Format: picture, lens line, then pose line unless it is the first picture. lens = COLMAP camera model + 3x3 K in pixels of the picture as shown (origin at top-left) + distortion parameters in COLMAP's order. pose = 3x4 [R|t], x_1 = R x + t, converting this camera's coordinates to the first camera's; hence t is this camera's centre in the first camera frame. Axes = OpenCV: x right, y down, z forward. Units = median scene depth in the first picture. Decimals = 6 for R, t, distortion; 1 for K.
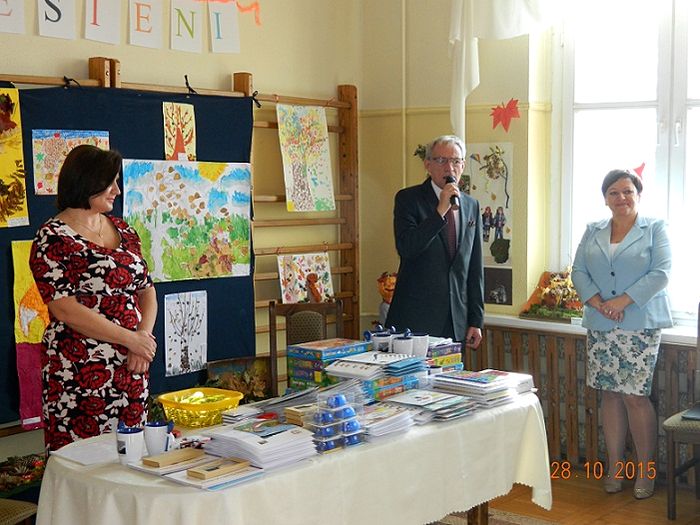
lens RADIAL K [[1154.8, 0, 349.9], [0, 1154.8, 256.5], [0, 0, 1]] dist [0.033876, 0.000000]
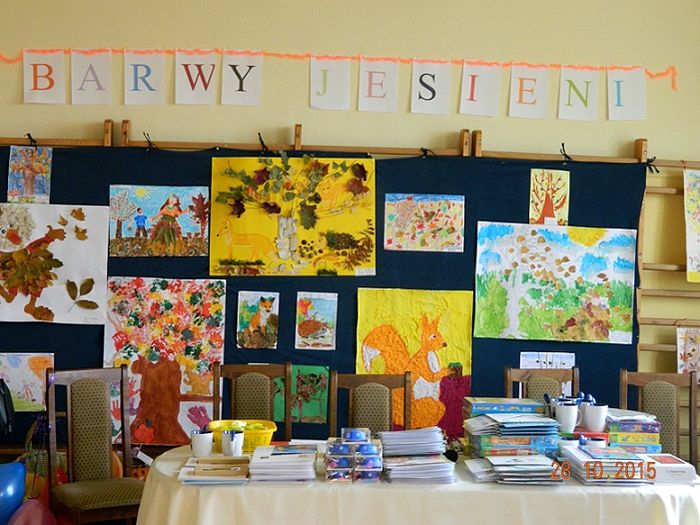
lens RADIAL K [[1154.8, 0, 349.1], [0, 1154.8, 268.1], [0, 0, 1]] dist [0.033876, 0.000000]
pose [[0.706560, 0.041633, -0.706428, 0.464541], [-0.086551, 0.995857, -0.027877, 0.000257], [0.702340, 0.080839, 0.707236, 0.143681]]
